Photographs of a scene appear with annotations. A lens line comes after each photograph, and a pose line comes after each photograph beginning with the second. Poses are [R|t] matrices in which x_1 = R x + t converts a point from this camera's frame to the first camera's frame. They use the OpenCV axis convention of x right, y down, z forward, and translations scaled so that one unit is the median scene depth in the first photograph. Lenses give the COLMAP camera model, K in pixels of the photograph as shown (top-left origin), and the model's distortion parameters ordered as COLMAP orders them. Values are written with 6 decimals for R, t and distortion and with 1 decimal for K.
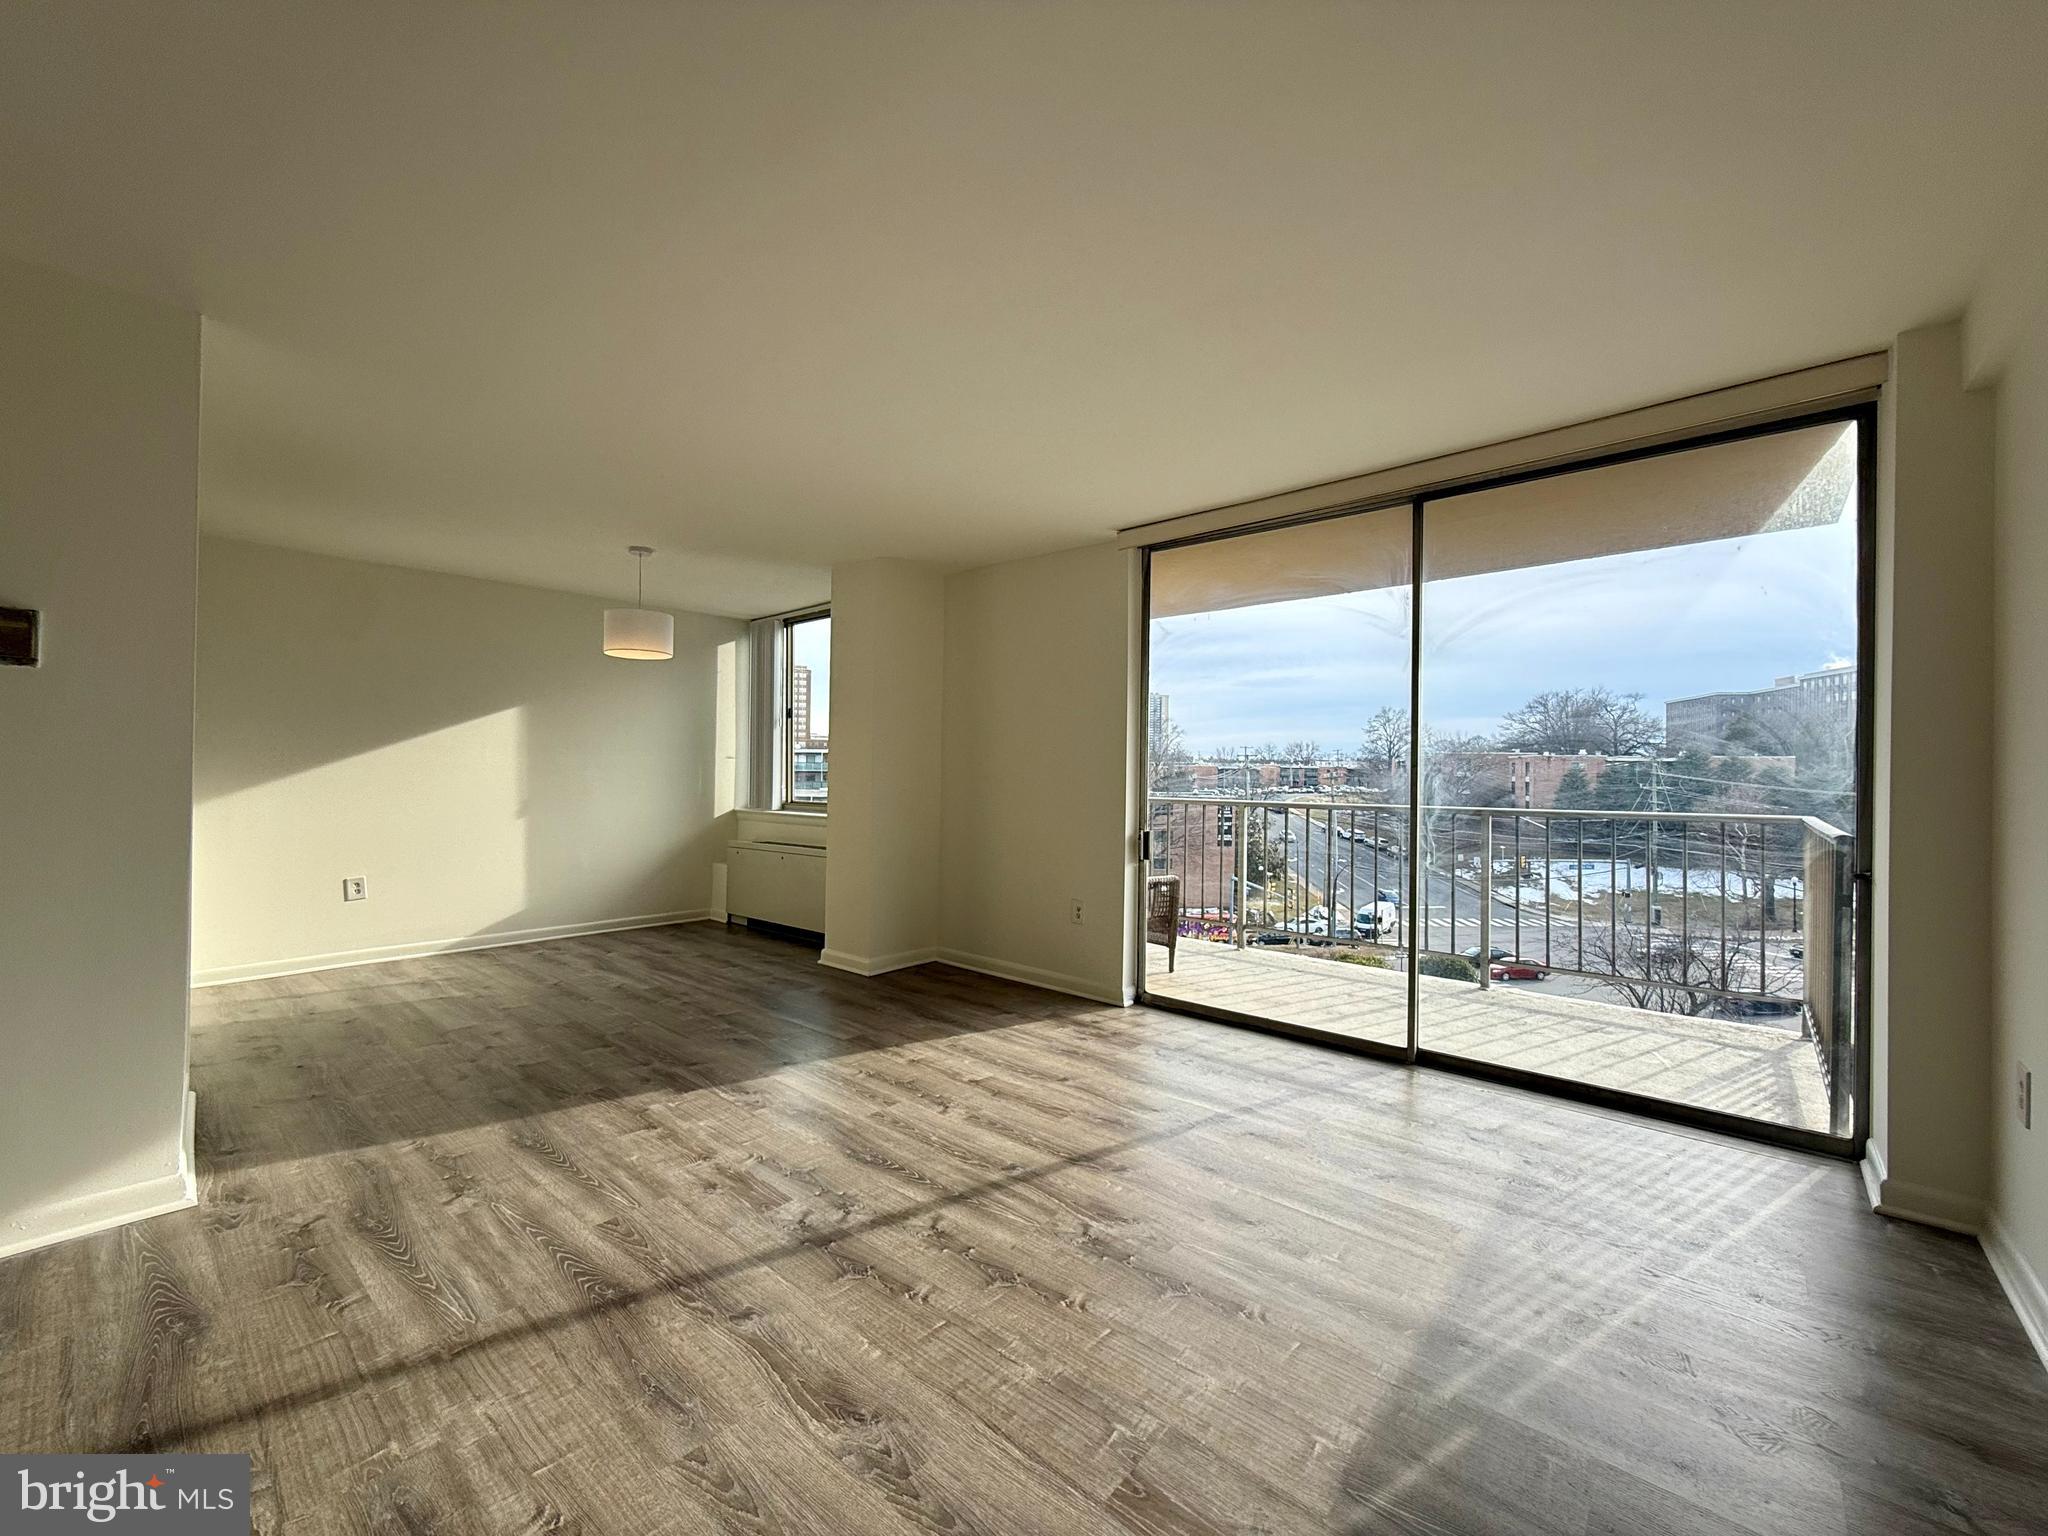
lens RADIAL K [[825.7, 0, 1024.0], [0, 825.7, 768.0], [0, 0, 1]] dist [0.001666, 0.000280]
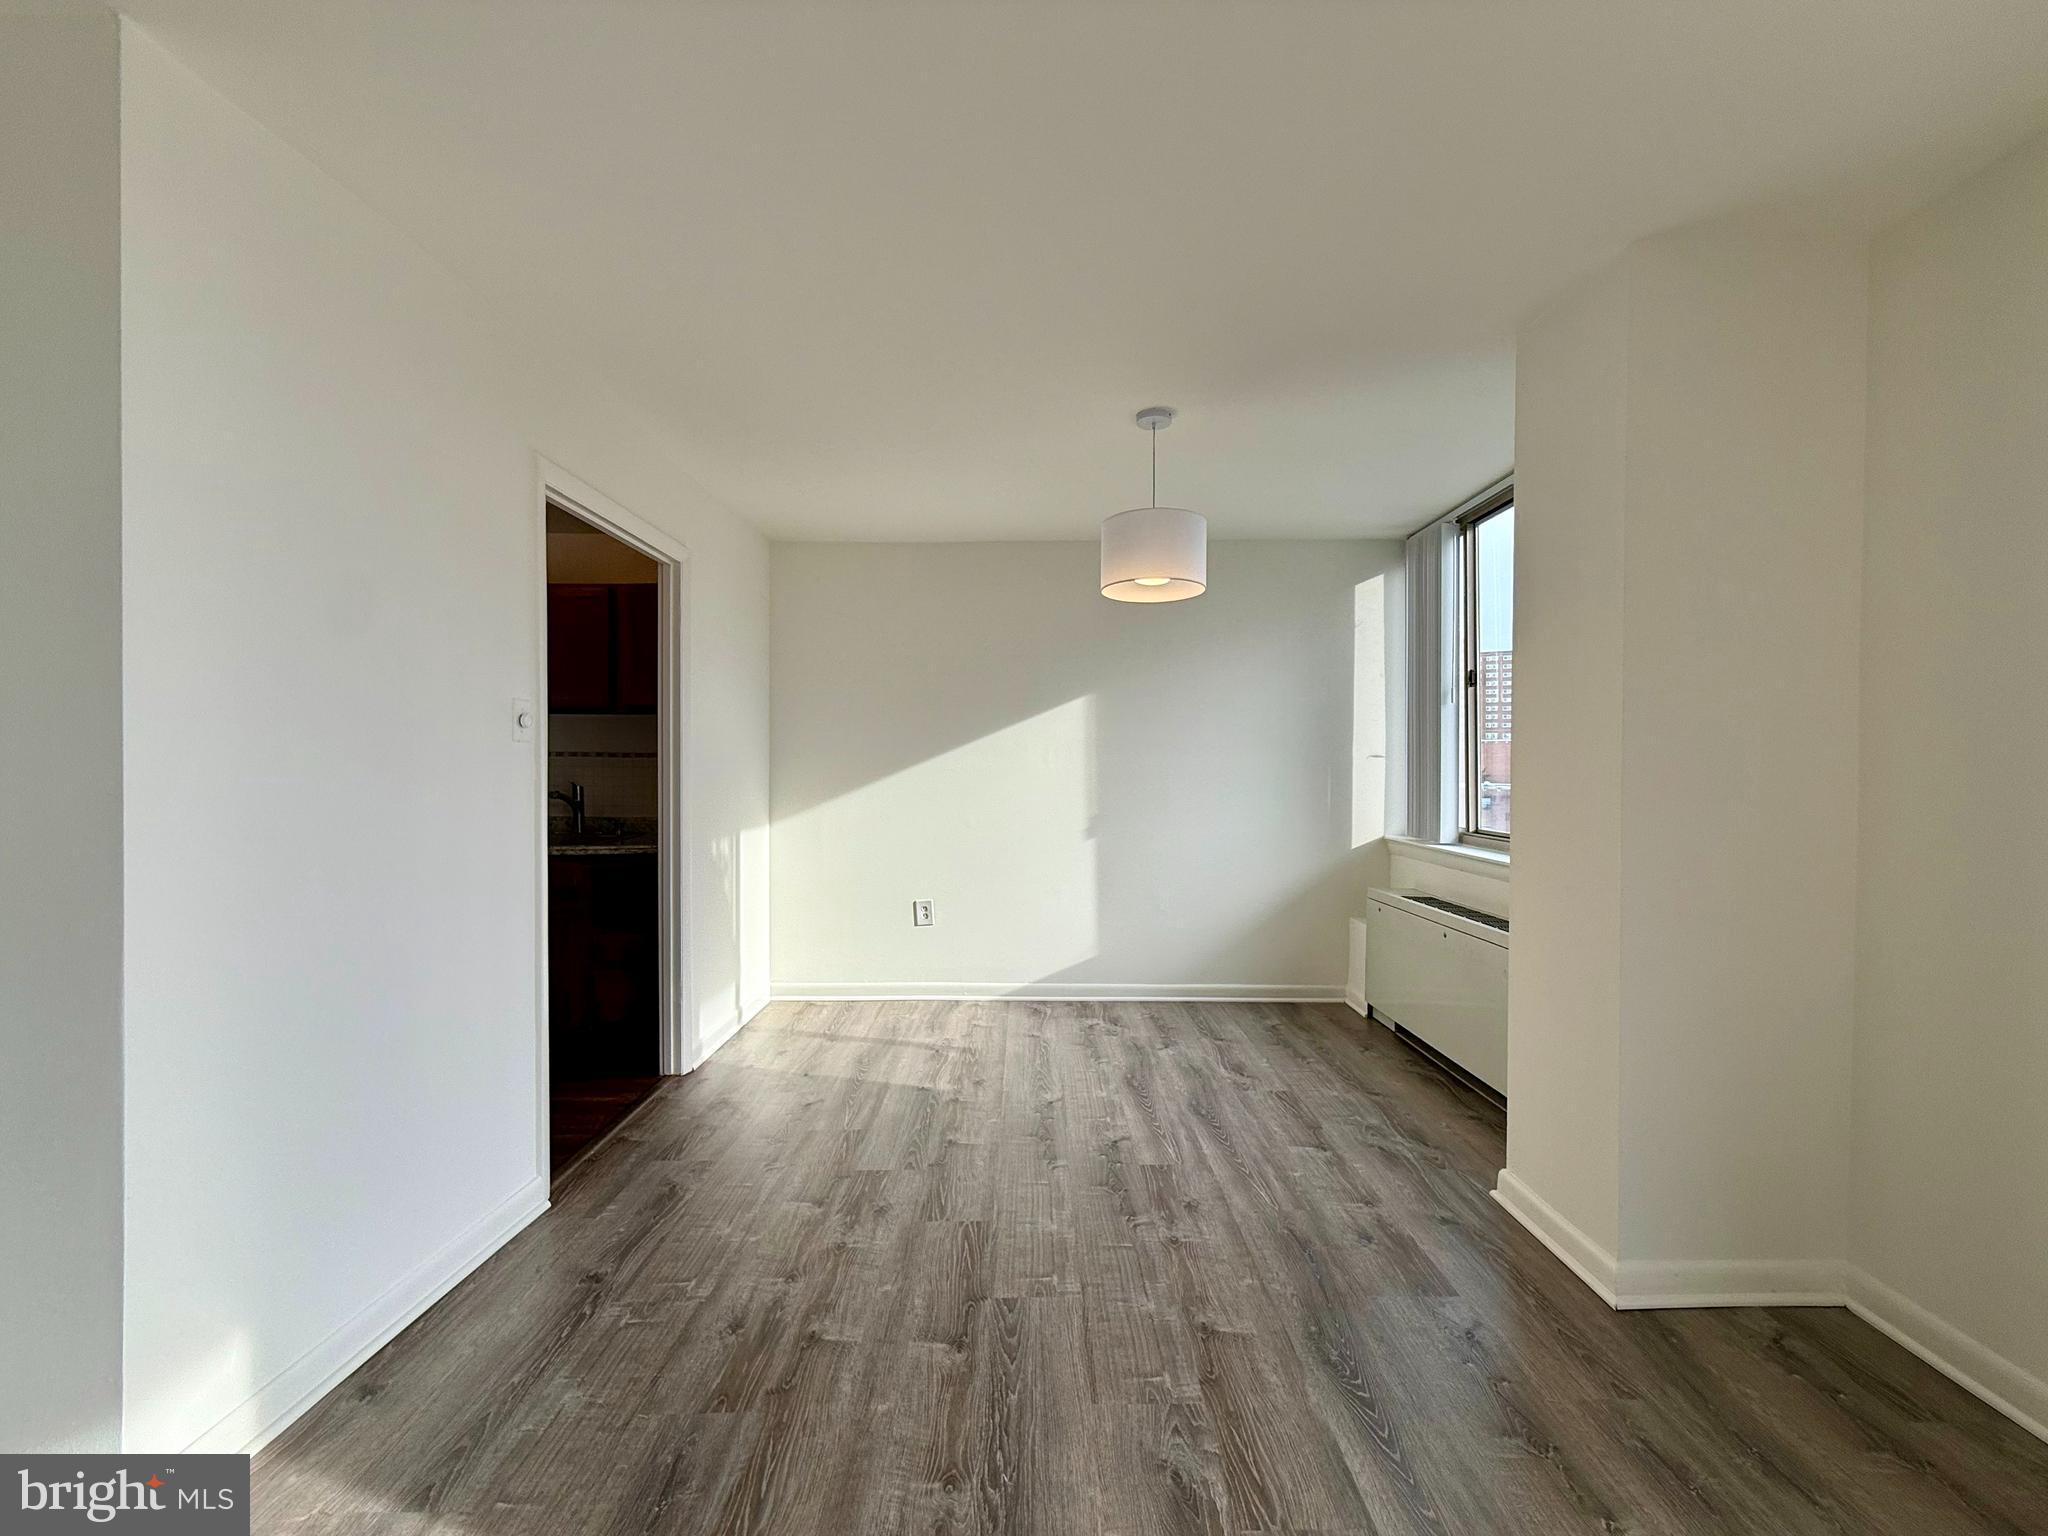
lens RADIAL K [[825.7, 0, 1024.0], [0, 825.7, 768.0], [0, 0, 1]] dist [0.001666, 0.000280]
pose [[0.658643, -0.006604, -0.752427, -0.060333], [0.009052, 0.999959, -0.000852, -0.006278], [0.752401, -0.006250, 0.658675, 0.420571]]
